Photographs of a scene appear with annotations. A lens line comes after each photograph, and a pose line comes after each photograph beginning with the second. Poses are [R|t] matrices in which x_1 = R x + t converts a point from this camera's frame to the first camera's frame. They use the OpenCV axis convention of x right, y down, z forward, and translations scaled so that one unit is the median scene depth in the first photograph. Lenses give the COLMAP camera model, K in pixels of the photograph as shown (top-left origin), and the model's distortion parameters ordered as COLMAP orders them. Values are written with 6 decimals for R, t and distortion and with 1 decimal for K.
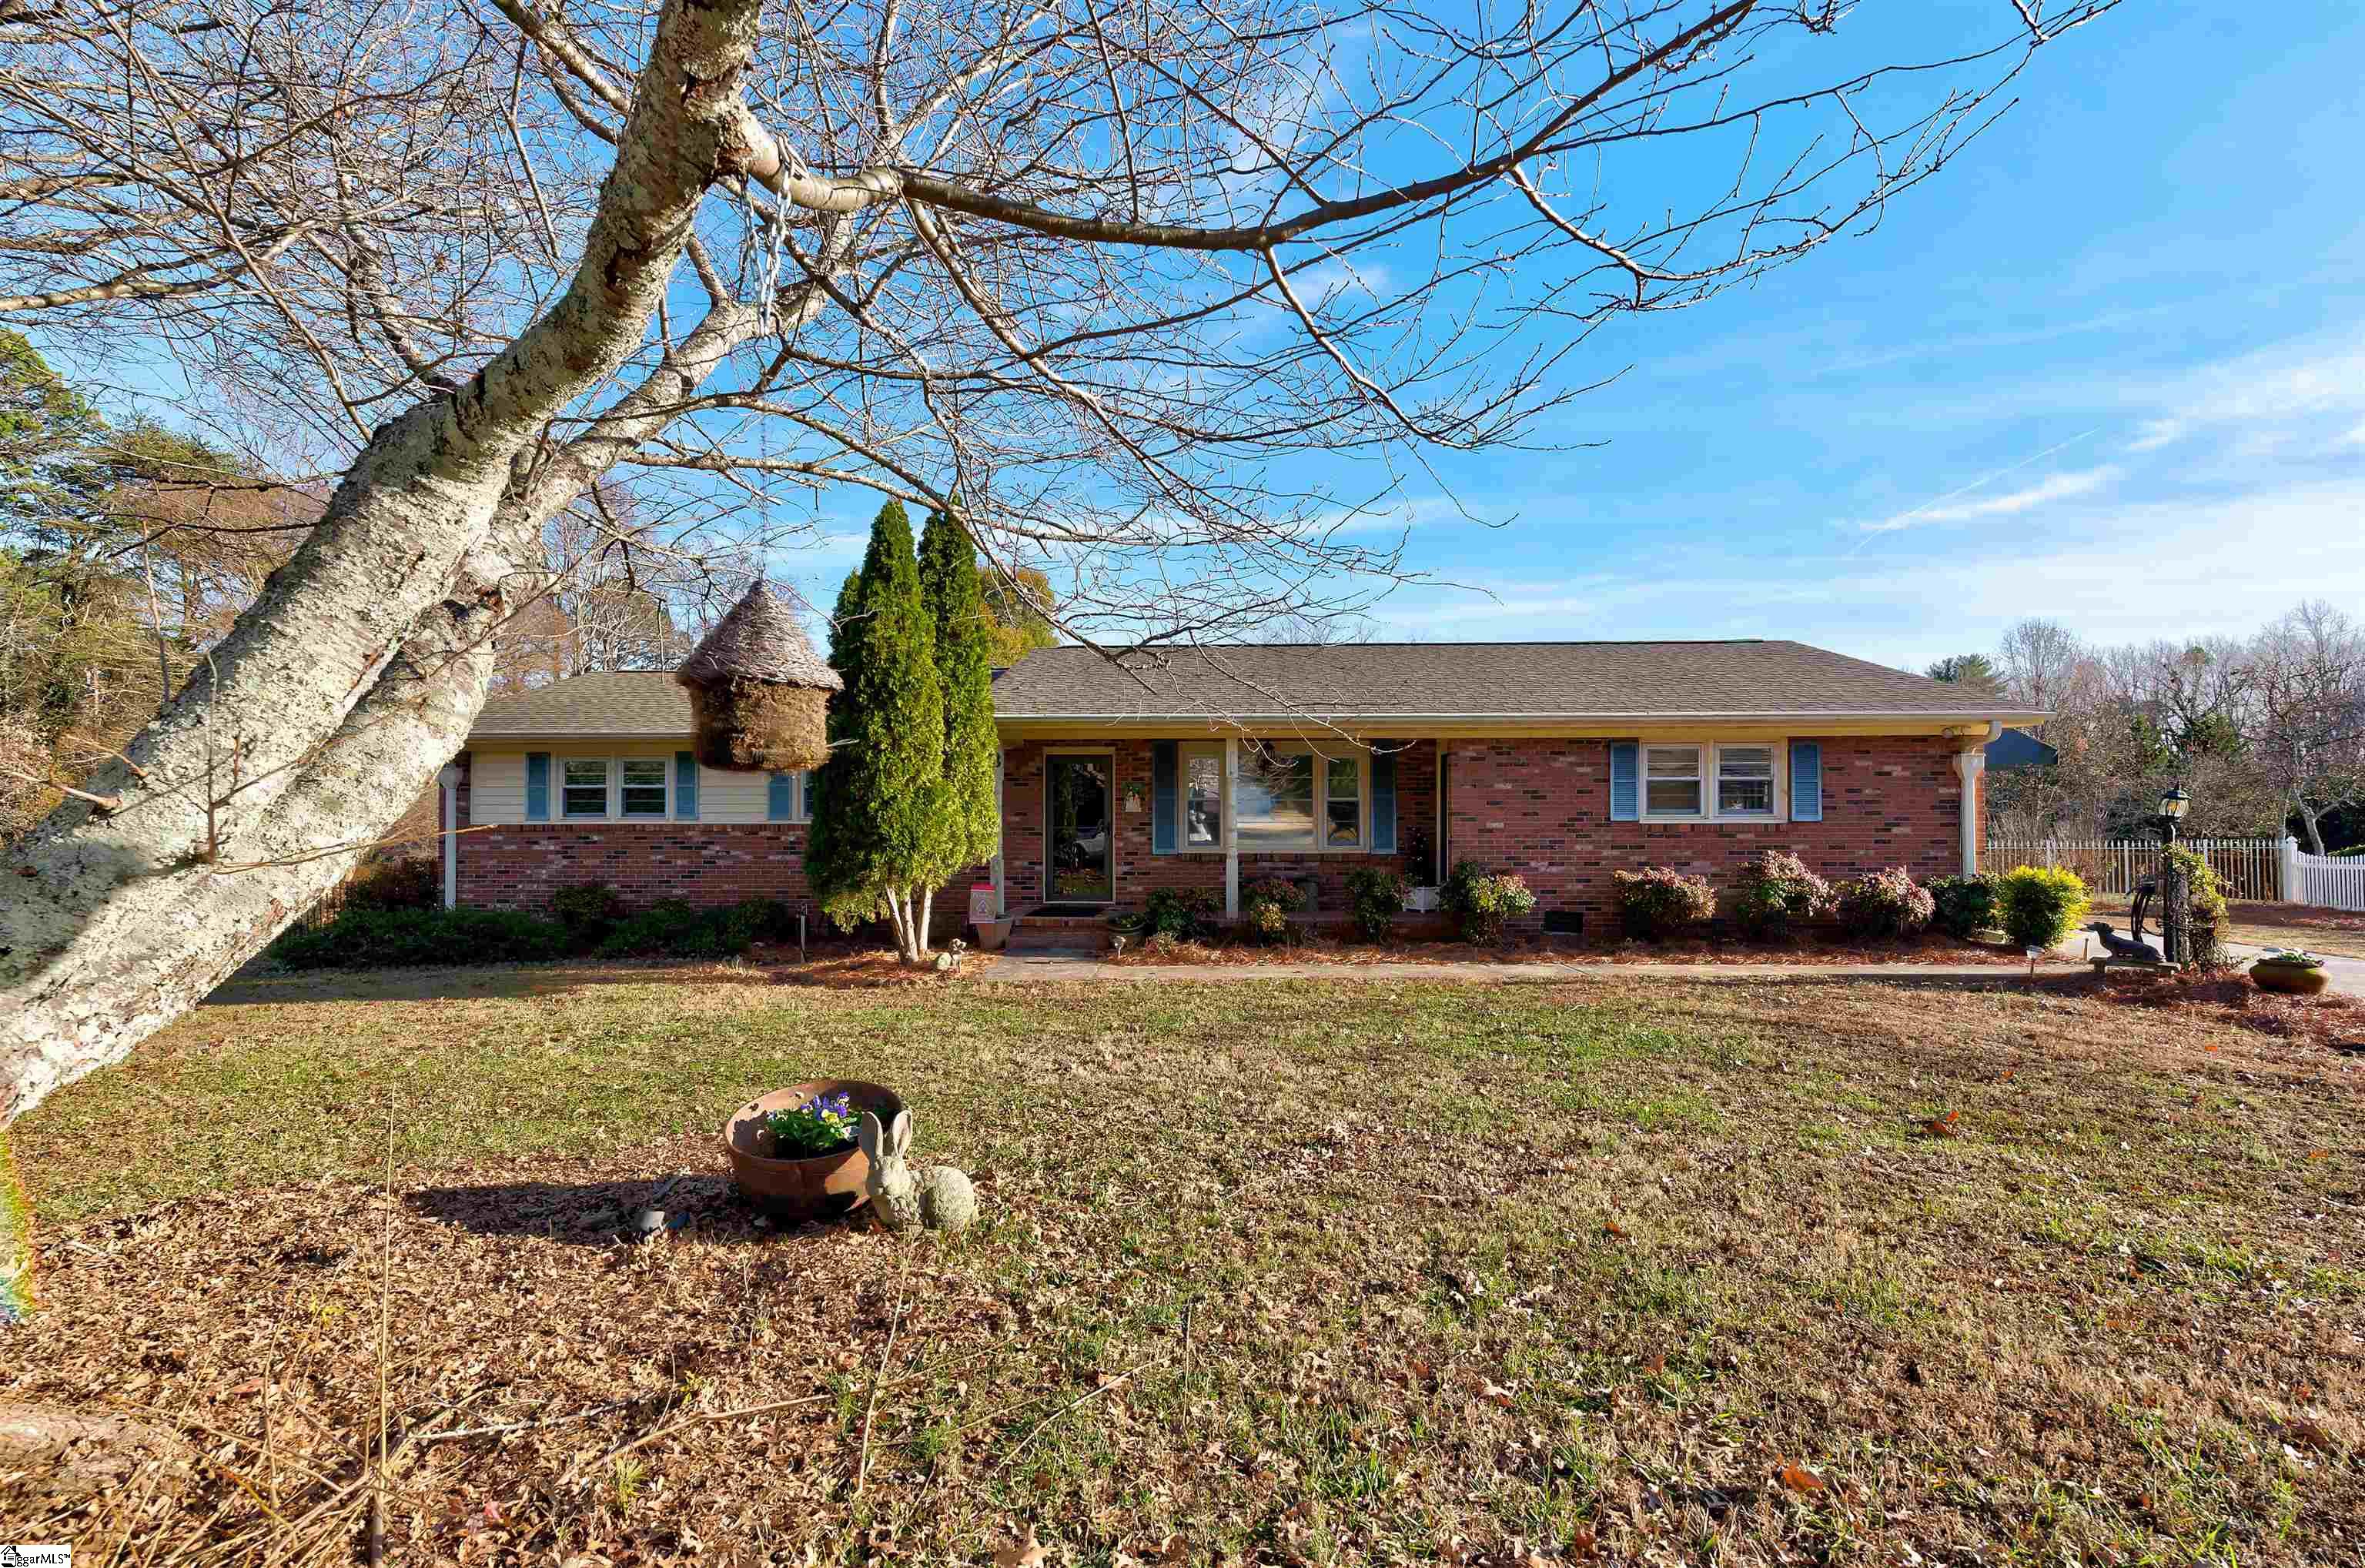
lens RADIAL K [[1312.2, 0, 1177.0], [0, 1312.2, 807.6], [0, 0, 1]] dist [-0.001280, 0.000848]
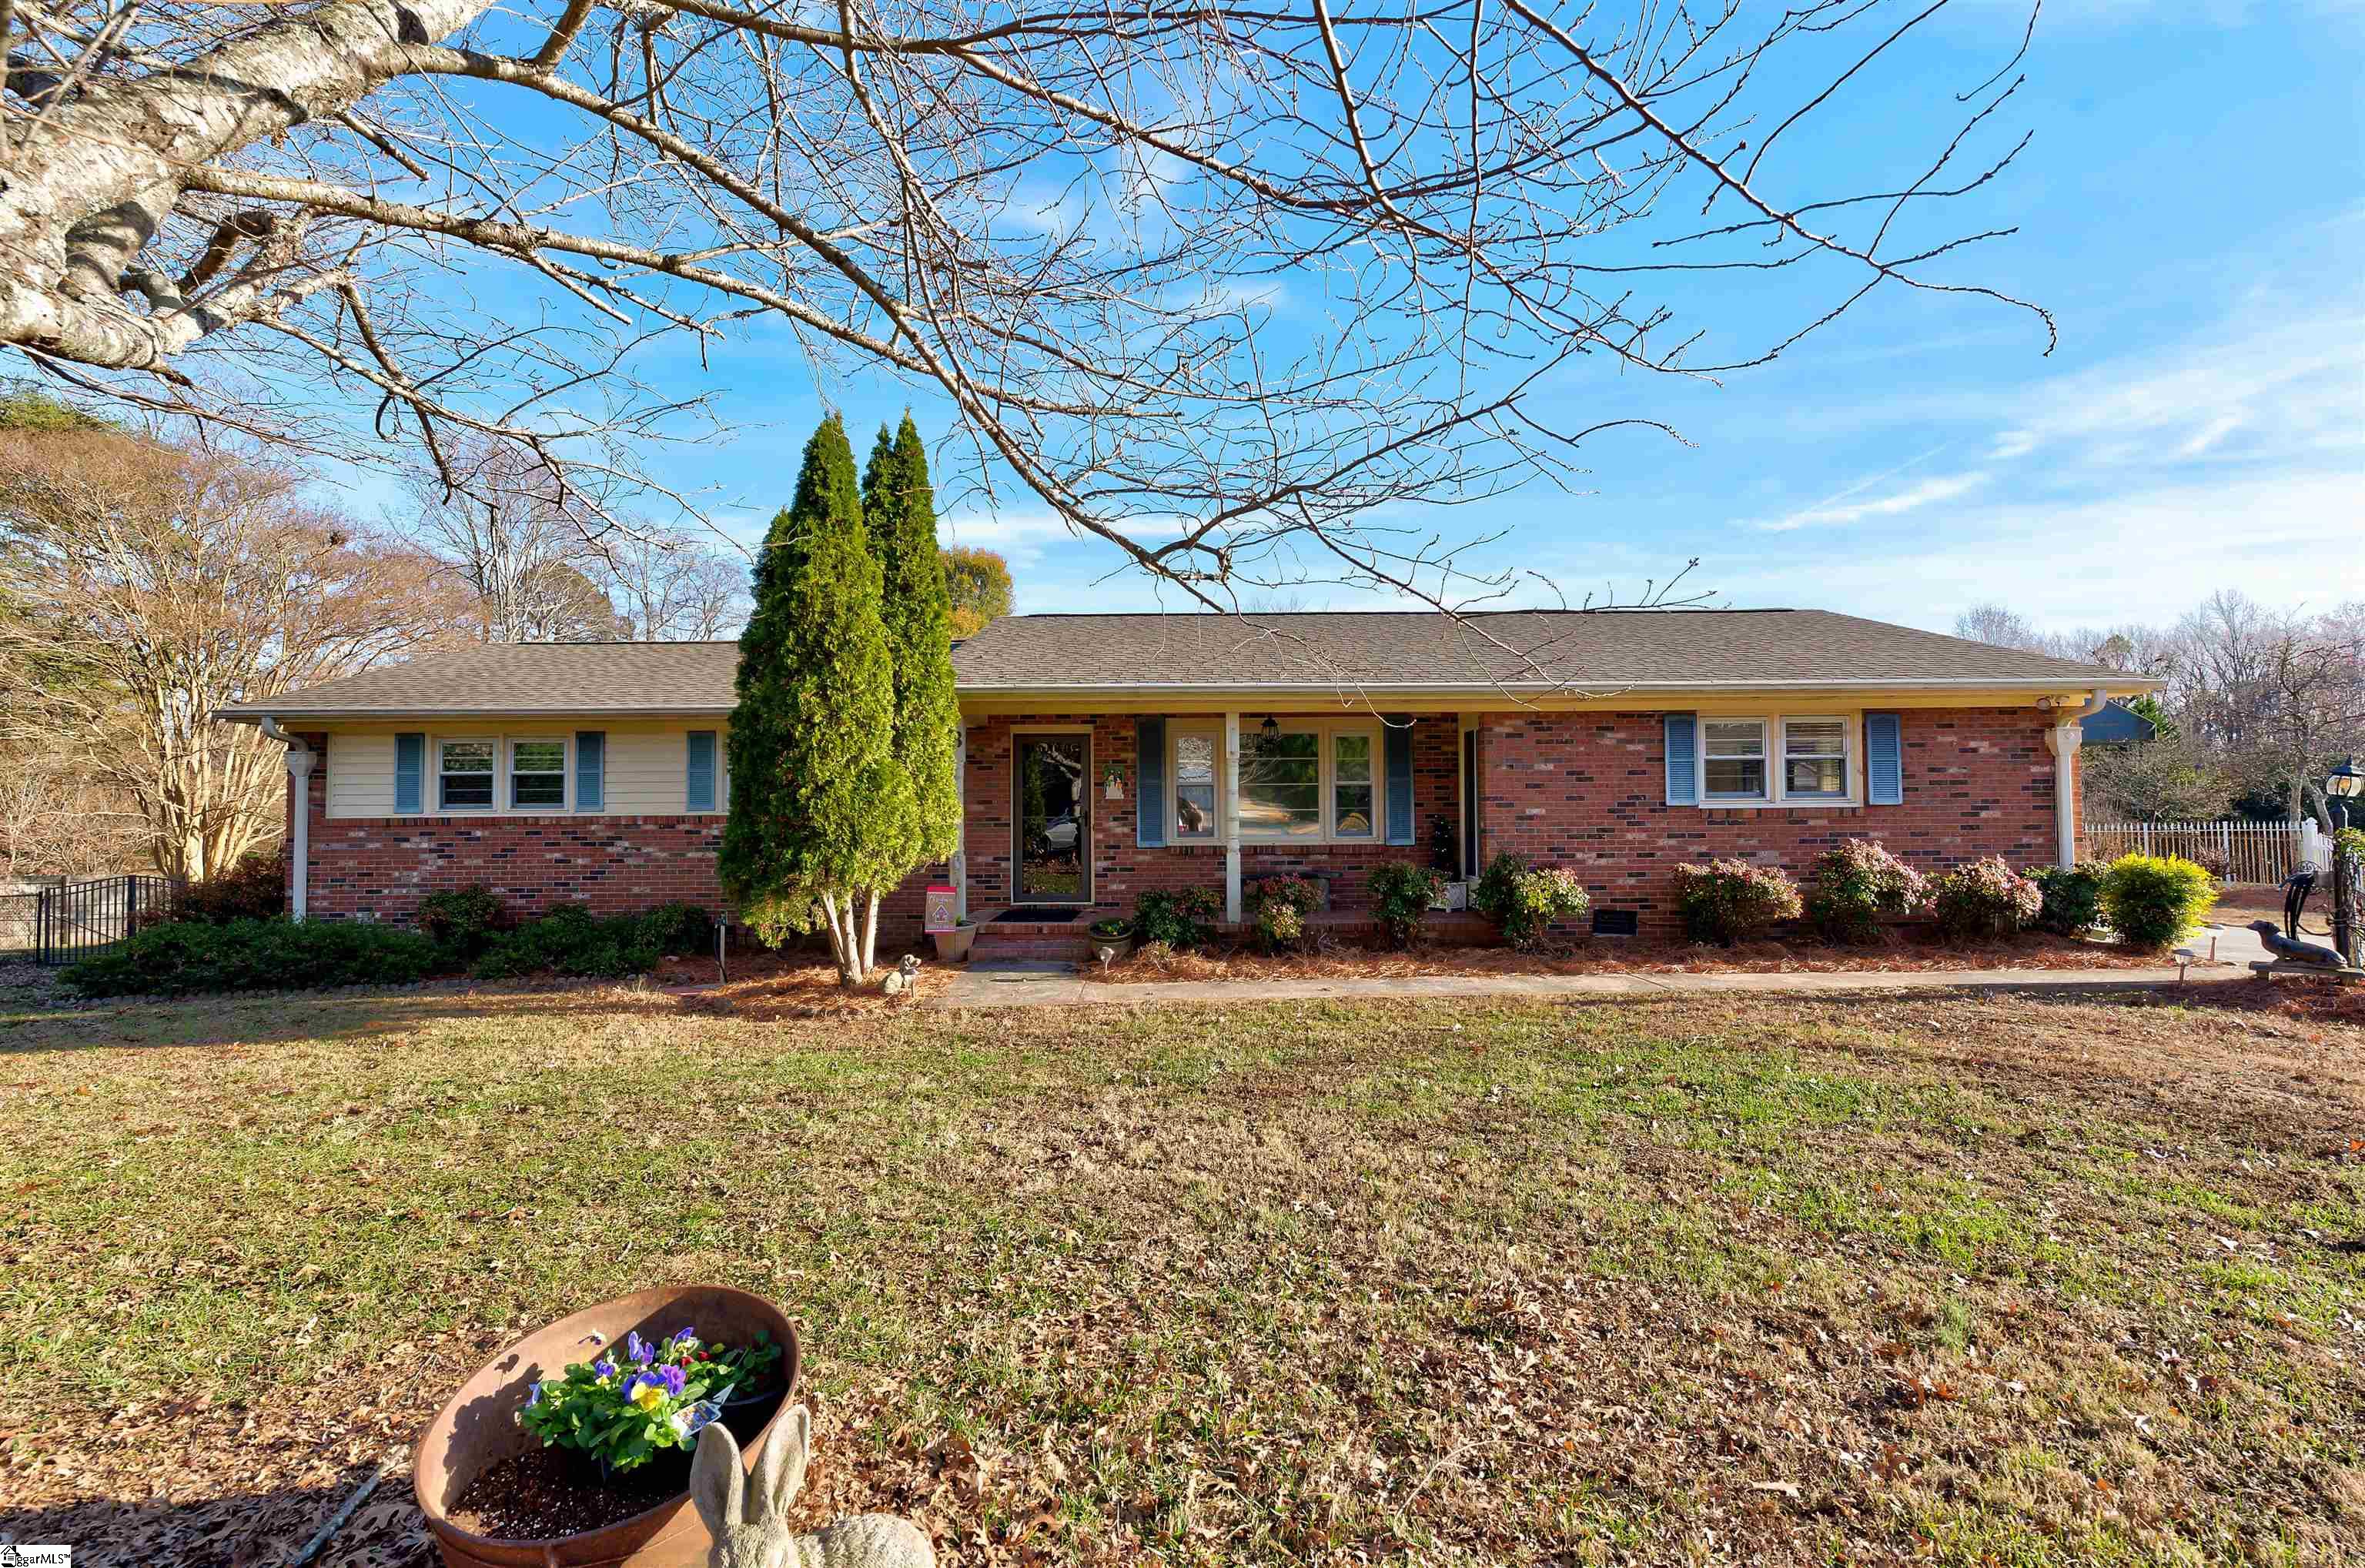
lens RADIAL K [[1257.6, 0, 1192.6], [0, 1257.6, 768.9], [0, 0, 1]] dist [0.007364, 0.000396]
pose [[0.998563, -0.004665, 0.053395, -0.031630], [0.005813, 0.999755, -0.021377, 0.001998], [-0.053282, 0.021656, 0.998345, 0.196810]]
